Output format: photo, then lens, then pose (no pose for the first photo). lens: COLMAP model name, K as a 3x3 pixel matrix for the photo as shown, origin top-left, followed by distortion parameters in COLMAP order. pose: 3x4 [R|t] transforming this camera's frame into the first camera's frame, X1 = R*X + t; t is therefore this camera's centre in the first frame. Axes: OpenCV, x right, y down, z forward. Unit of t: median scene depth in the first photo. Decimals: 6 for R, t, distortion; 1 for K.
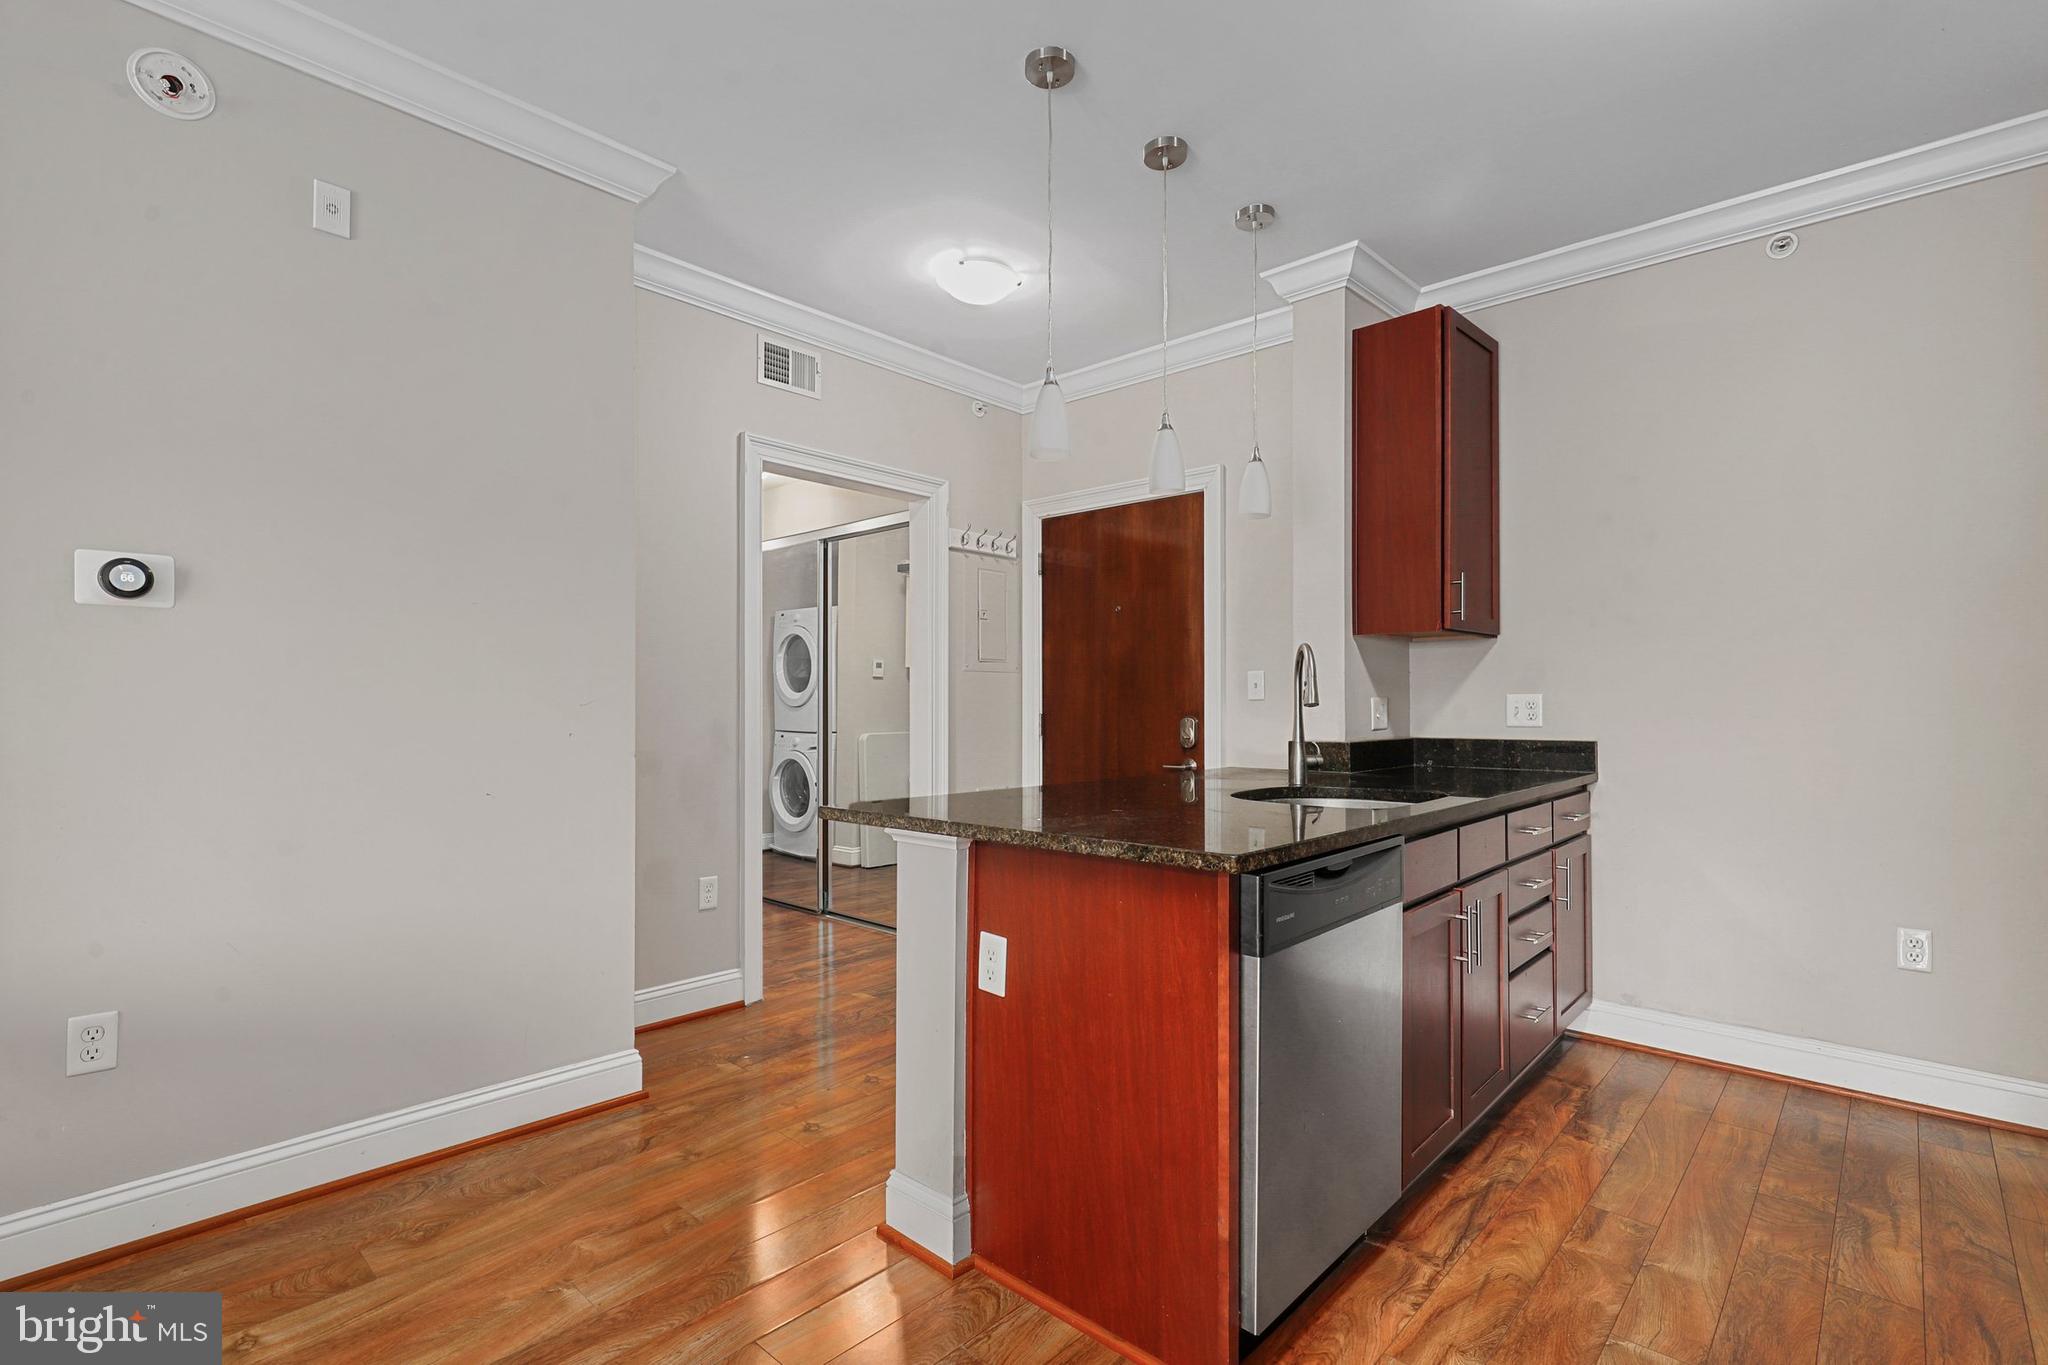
lens RADIAL K [[952.2, 0, 1007.9], [0, 952.2, 696.6], [0, 0, 1]] dist [0.001677, 0.000333]
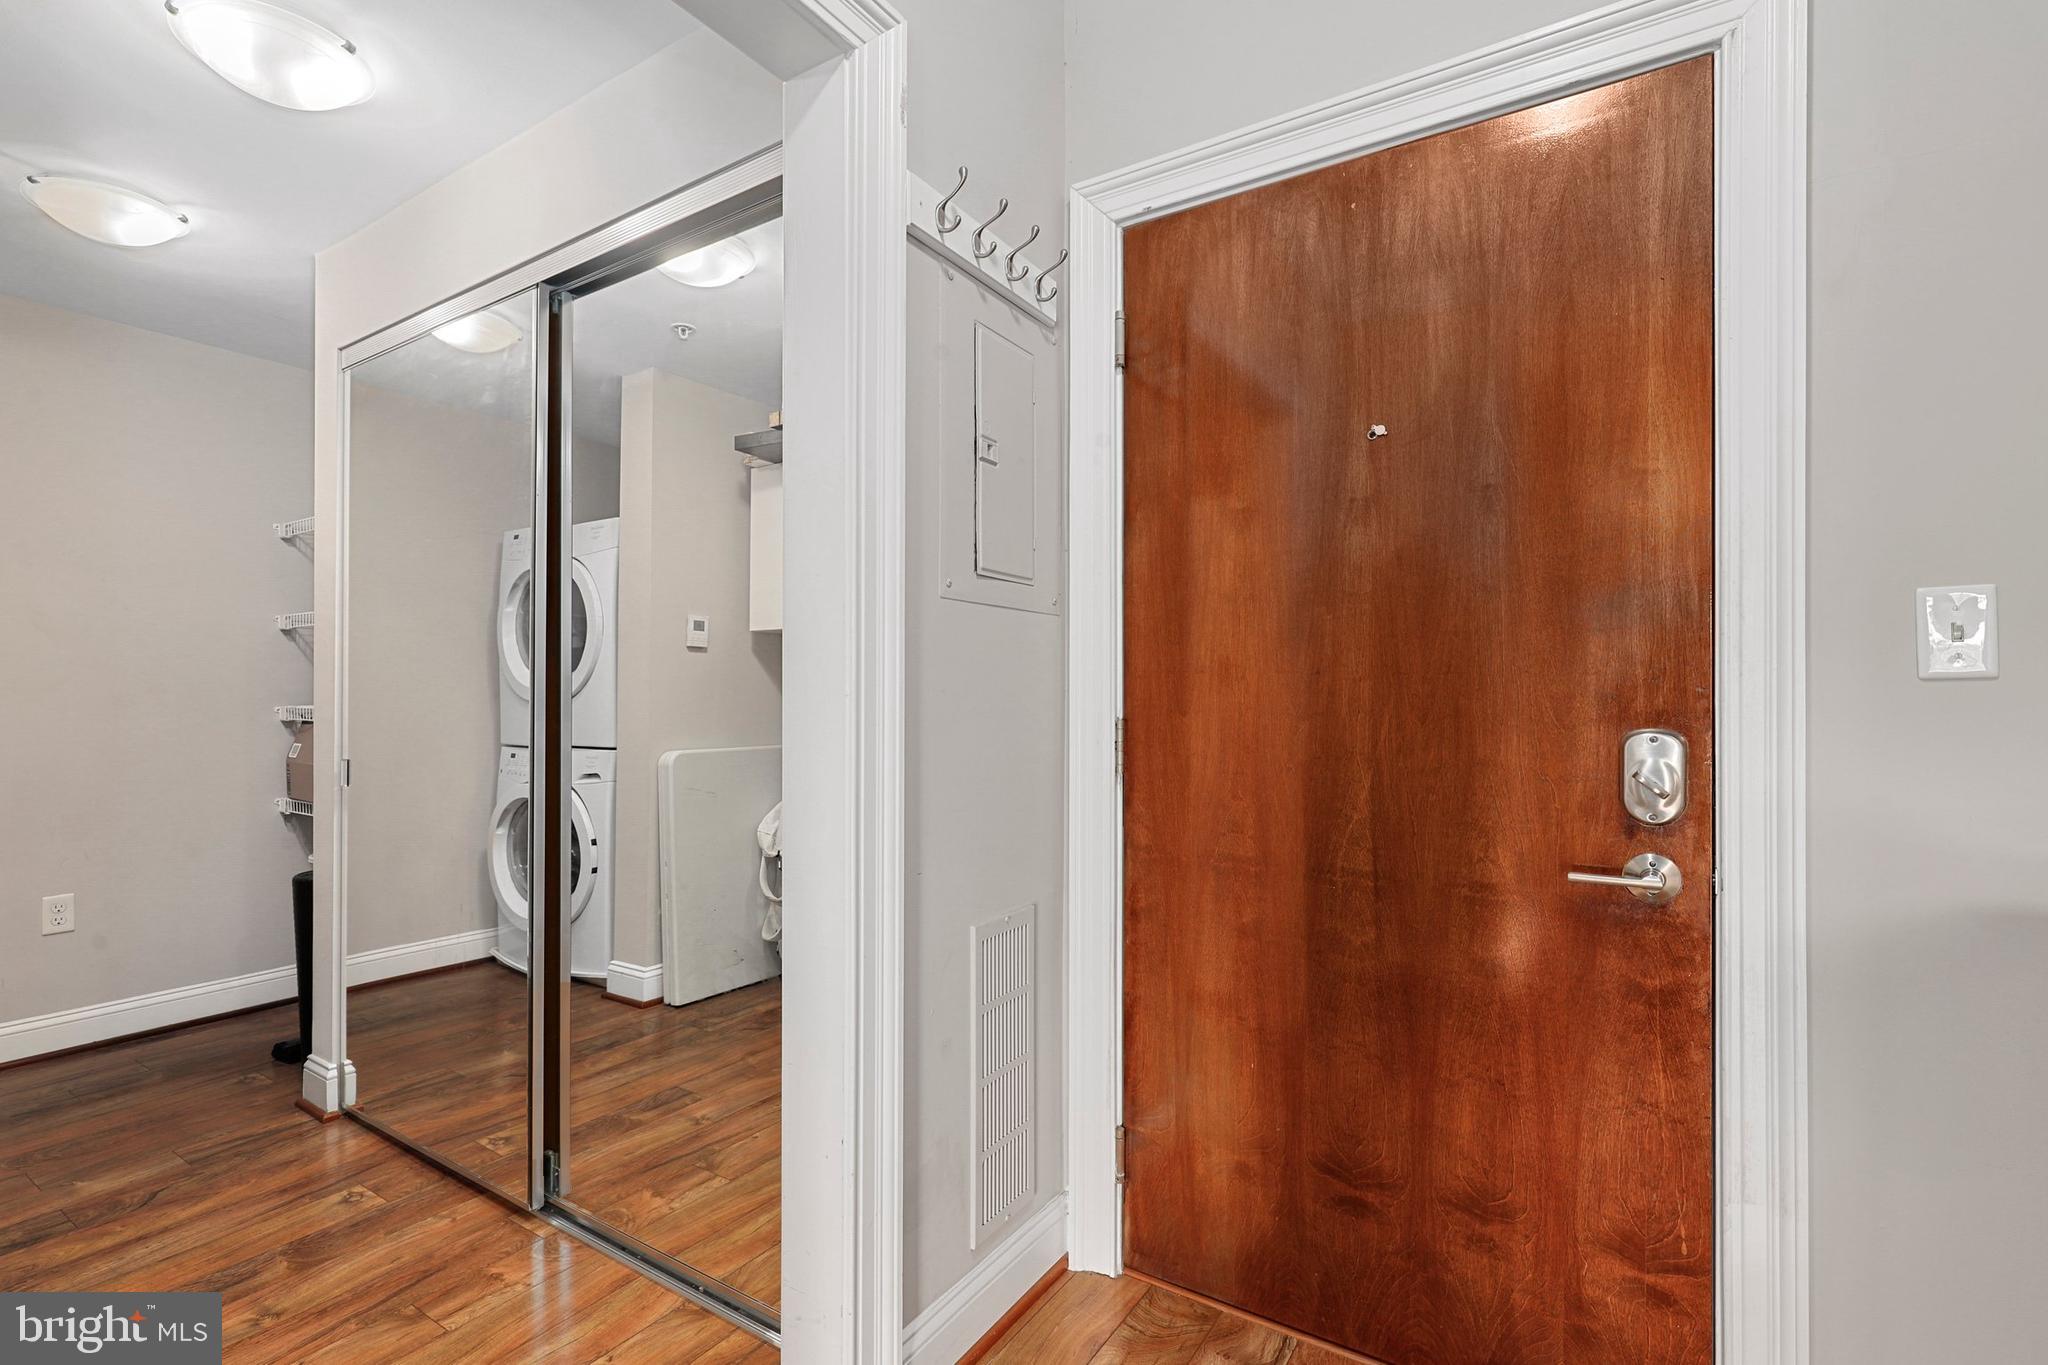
lens RADIAL K [[932.5, 0, 1018.7], [0, 932.5, 696.4], [0, 0, 1]] dist [-0.001109, 0.000171]
pose [[0.982470, 0.002100, 0.186407, -0.118565], [-0.002684, 0.999992, 0.002883, 0.011851], [-0.186399, -0.003332, 0.982468, 0.949909]]
